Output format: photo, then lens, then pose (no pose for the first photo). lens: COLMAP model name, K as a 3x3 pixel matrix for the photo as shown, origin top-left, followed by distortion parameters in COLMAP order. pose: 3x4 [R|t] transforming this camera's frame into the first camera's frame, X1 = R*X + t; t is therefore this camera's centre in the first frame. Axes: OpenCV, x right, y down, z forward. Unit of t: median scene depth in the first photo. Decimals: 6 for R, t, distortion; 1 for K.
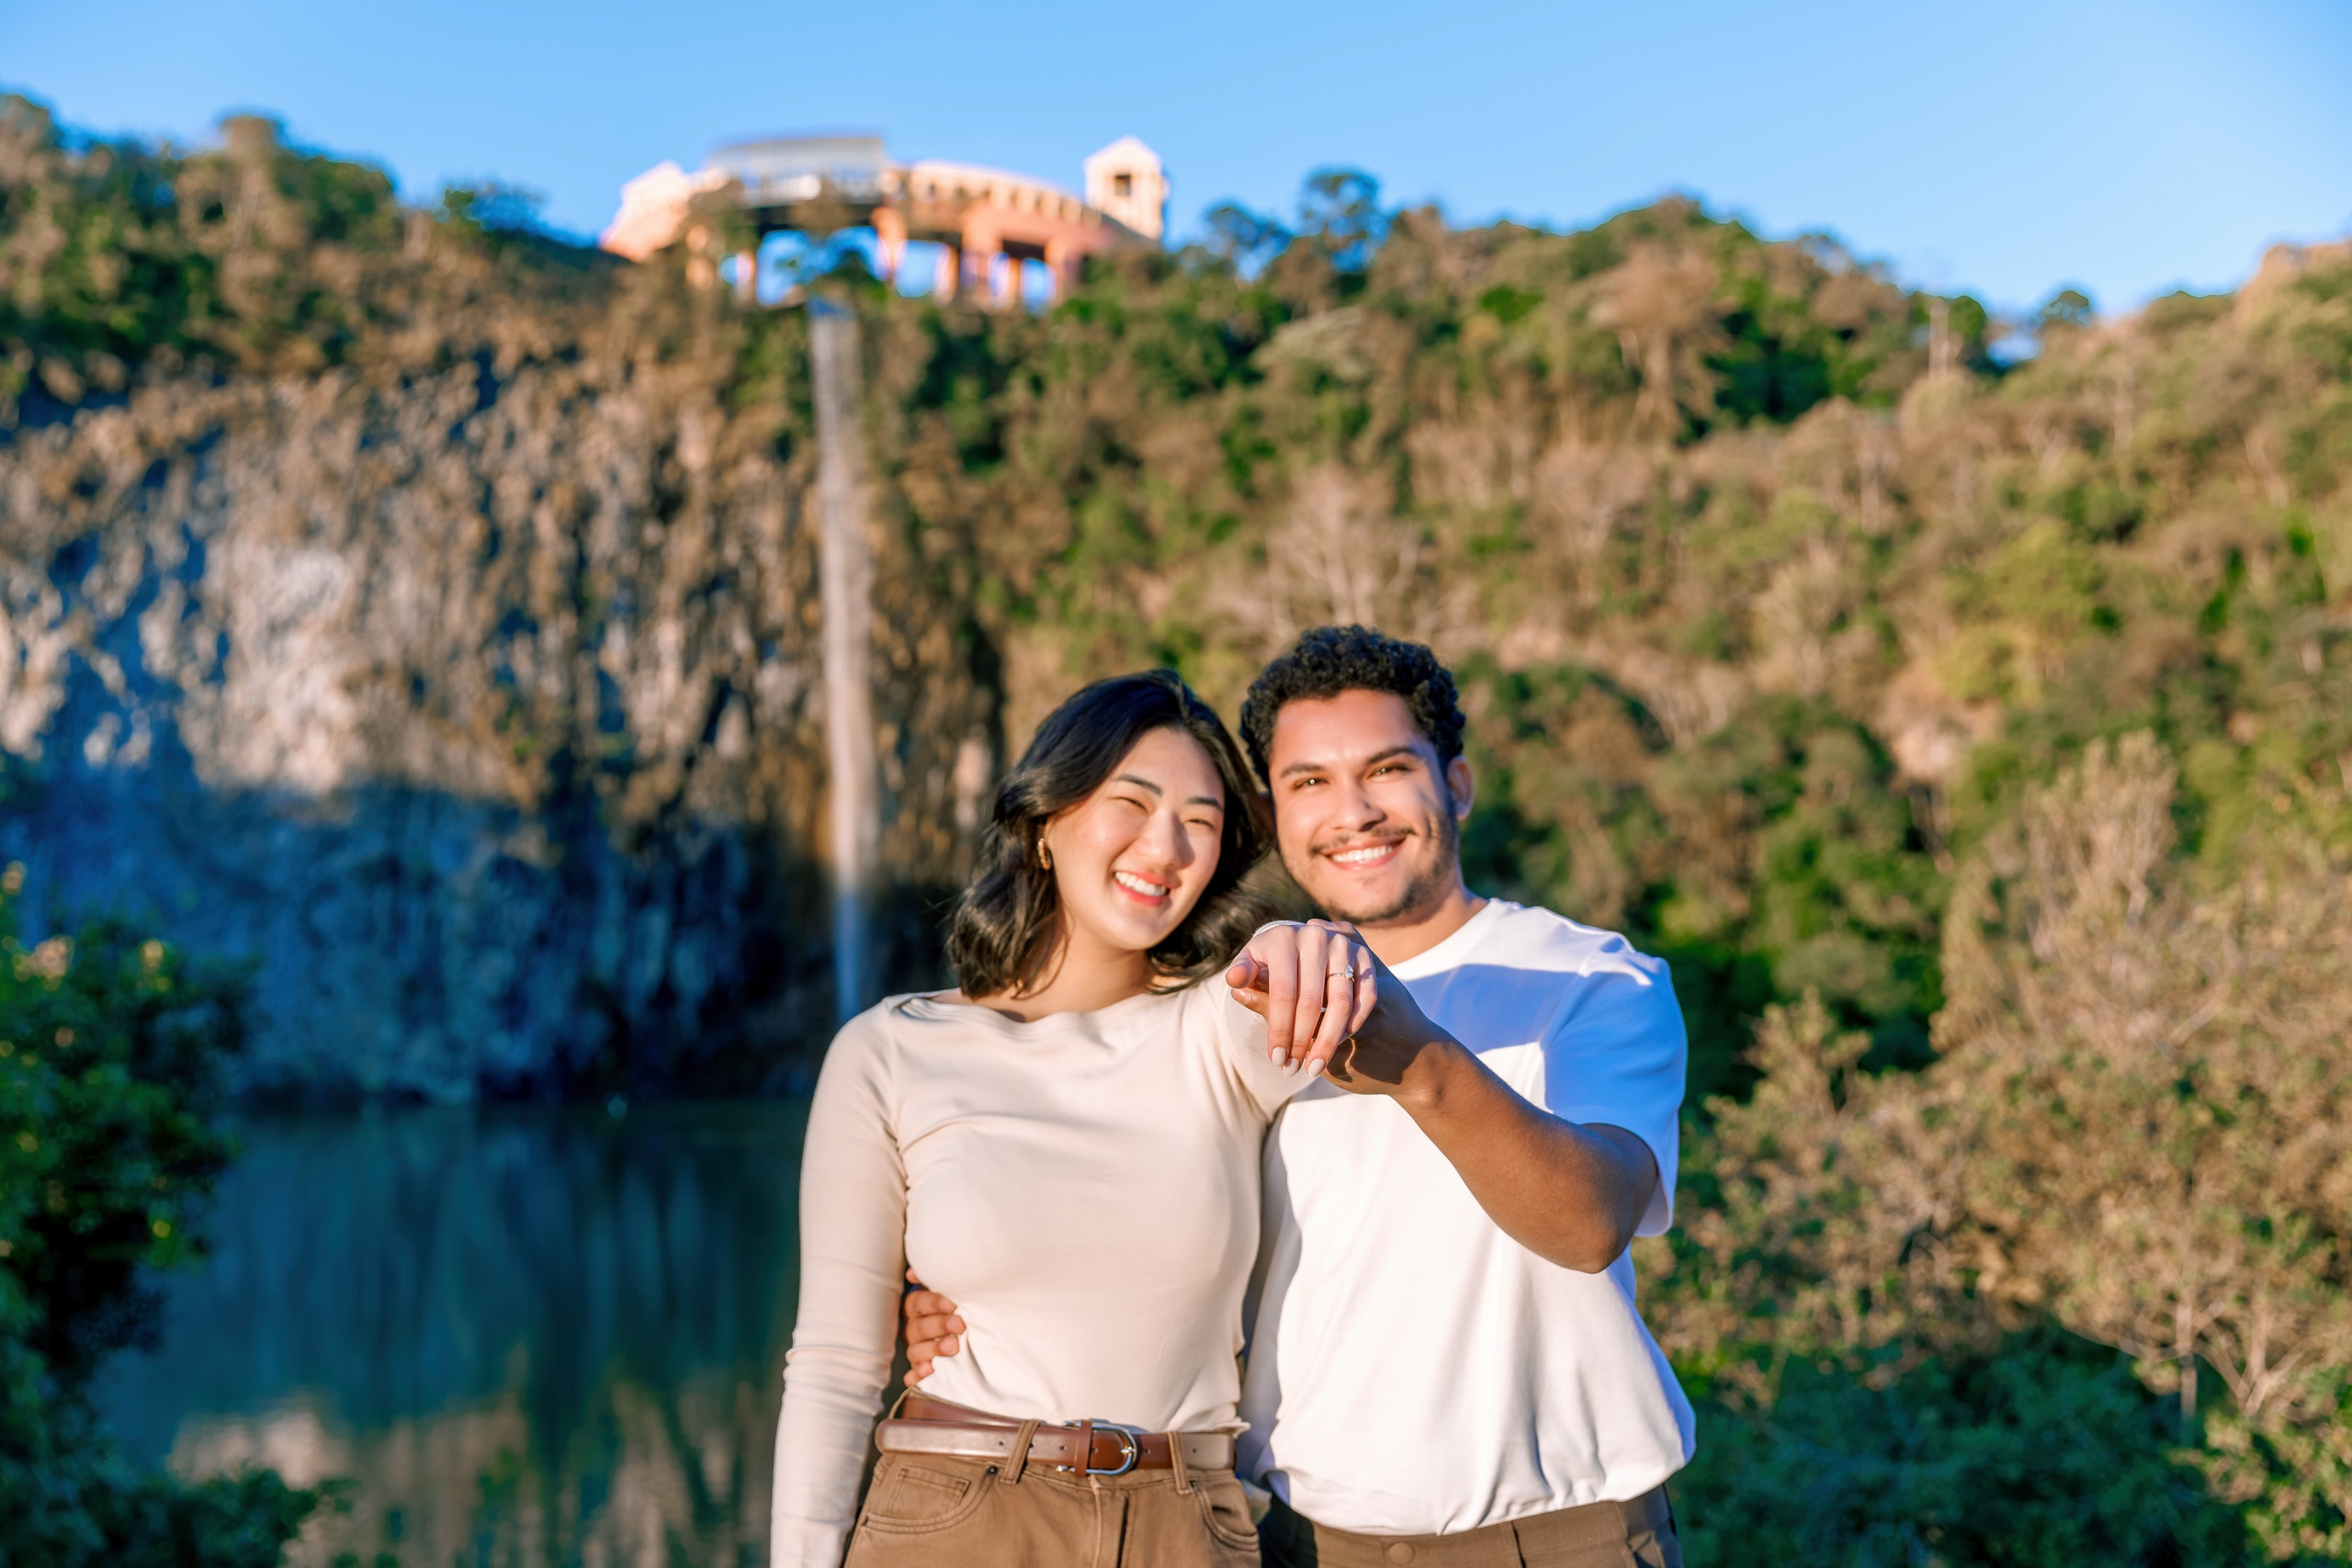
lens RADIAL K [[2857.7, 0, 1161.6], [0, 2857.7, 818.7], [0, 0, 1]] dist [0.004726, 0.034535]
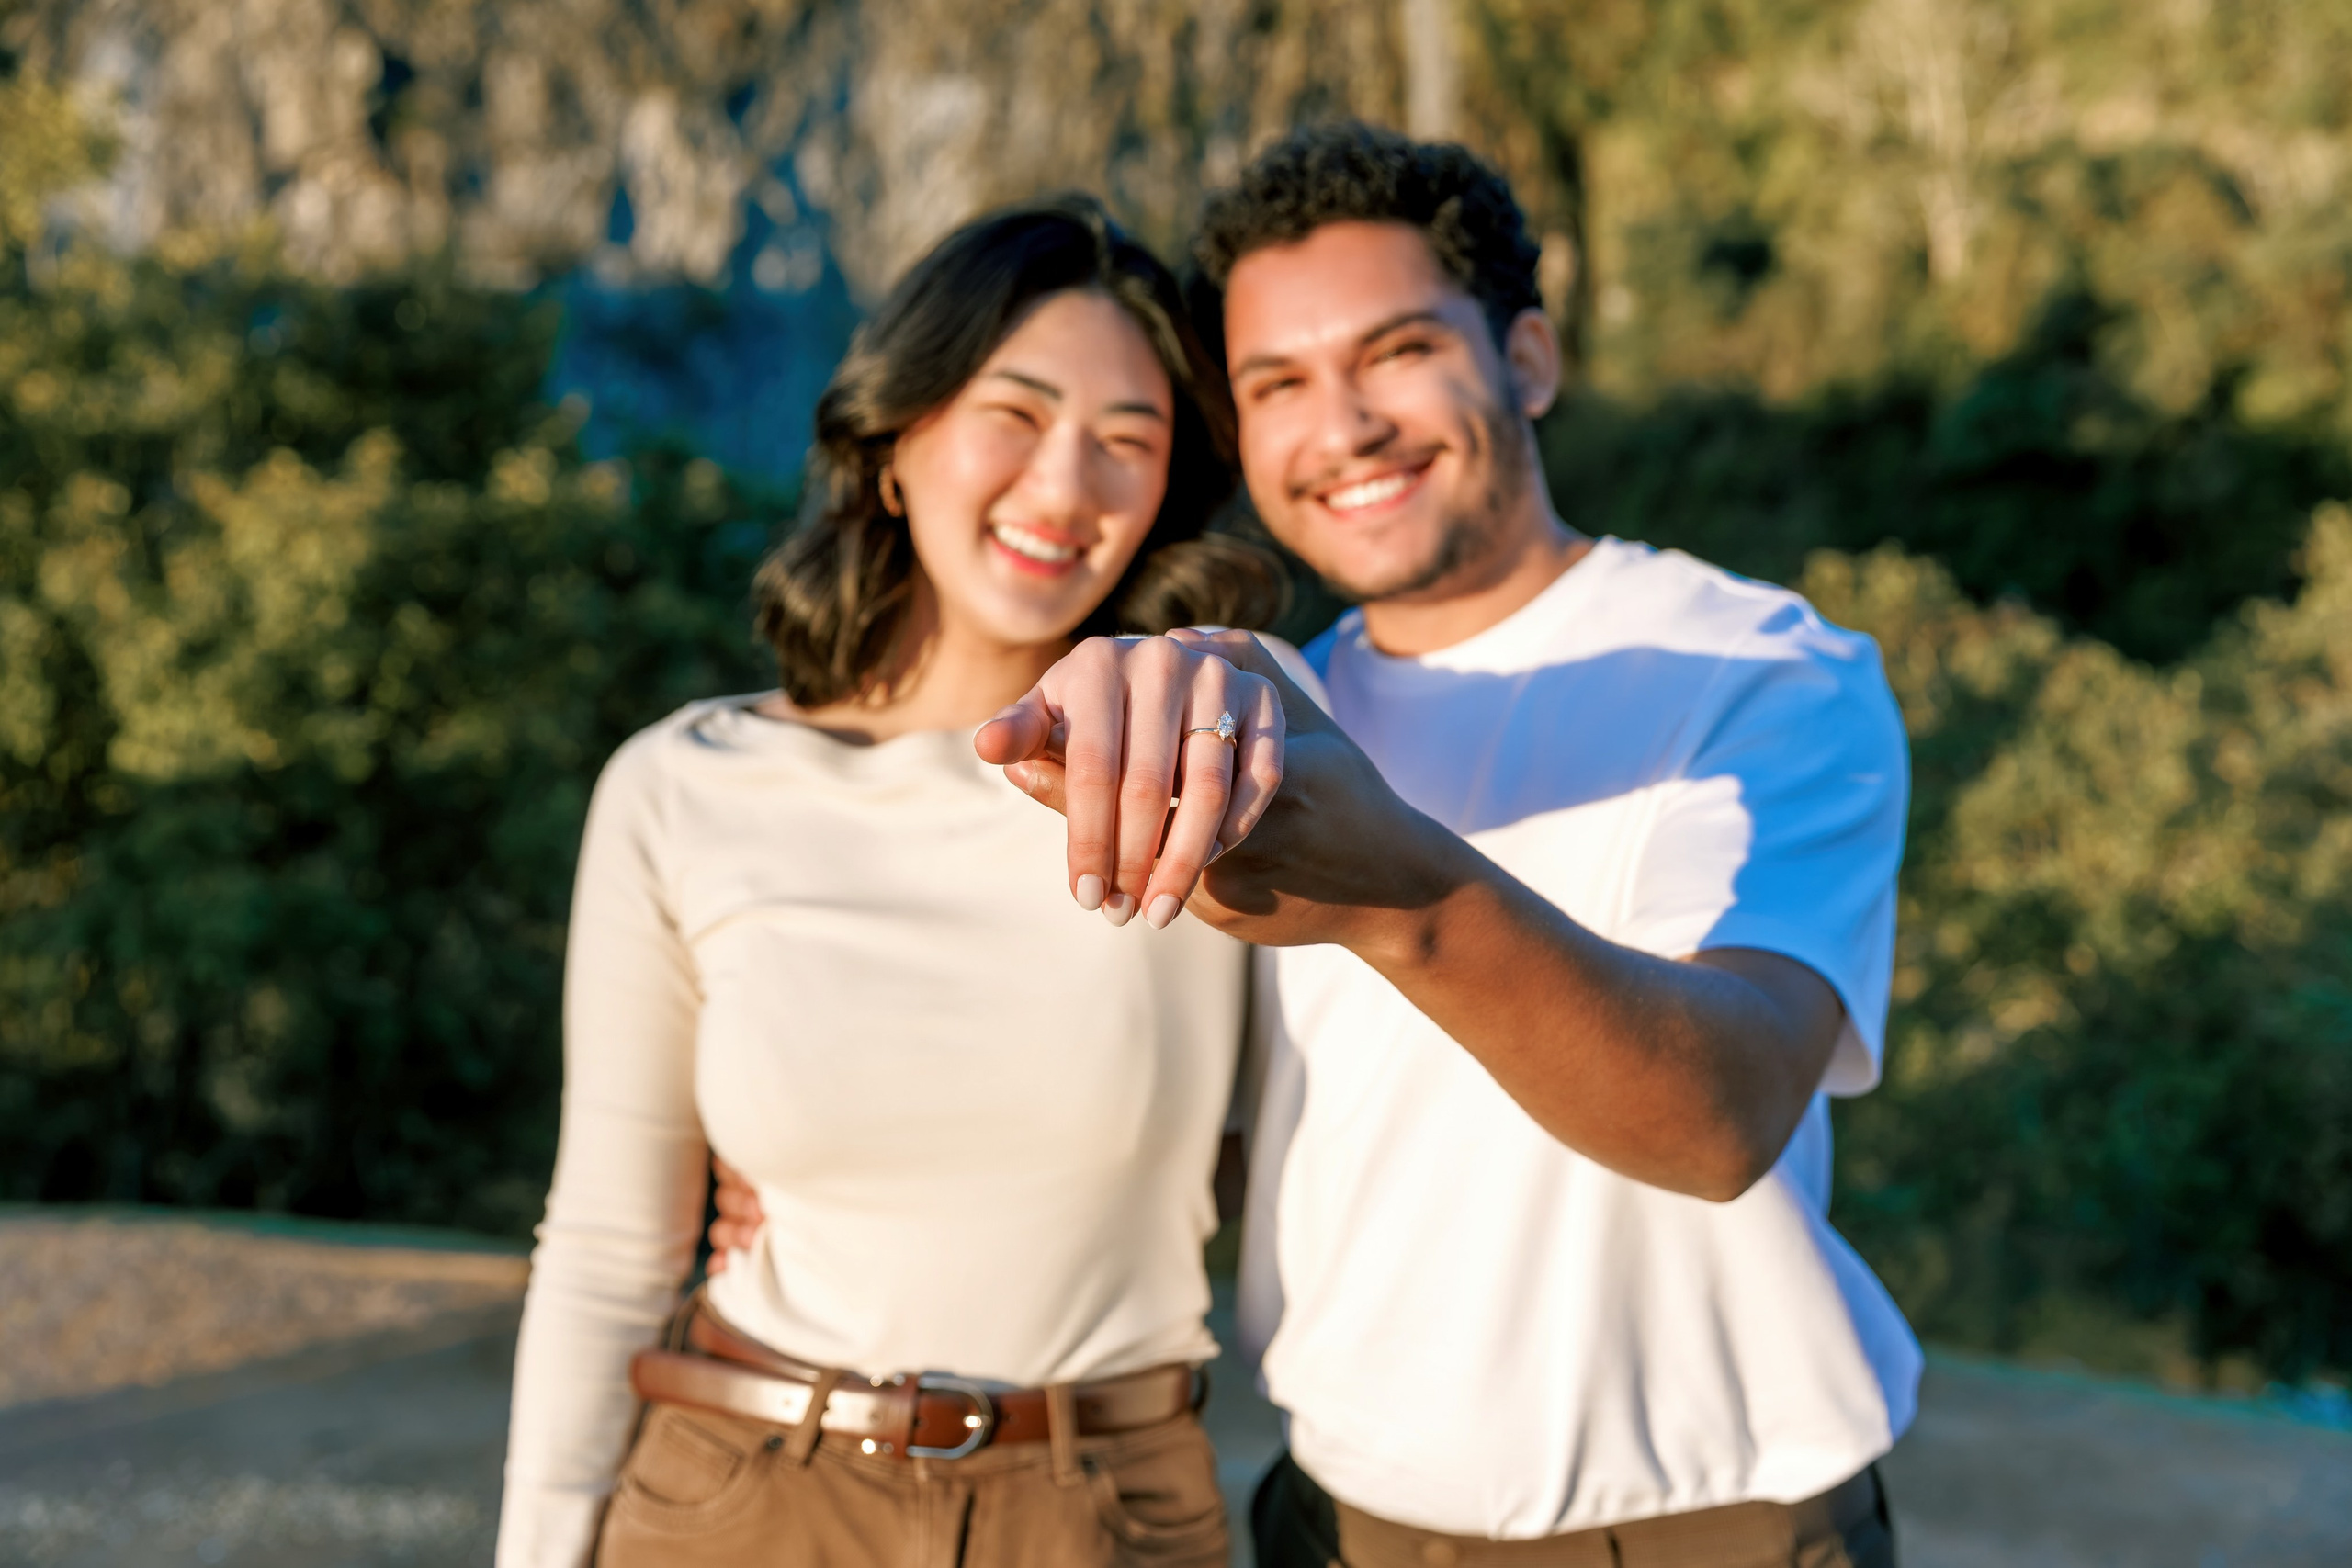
lens RADIAL K [[2586.0, 0, 1174.4], [0, 2586.0, 785.2], [0, 0, 1]] dist [0.020953, 0.028149]
pose [[0.976415, 0.014374, -0.215423, 0.149742], [0.024373, 0.984065, 0.176132, -0.024471], [0.214522, -0.177228, 0.960505, 0.439781]]
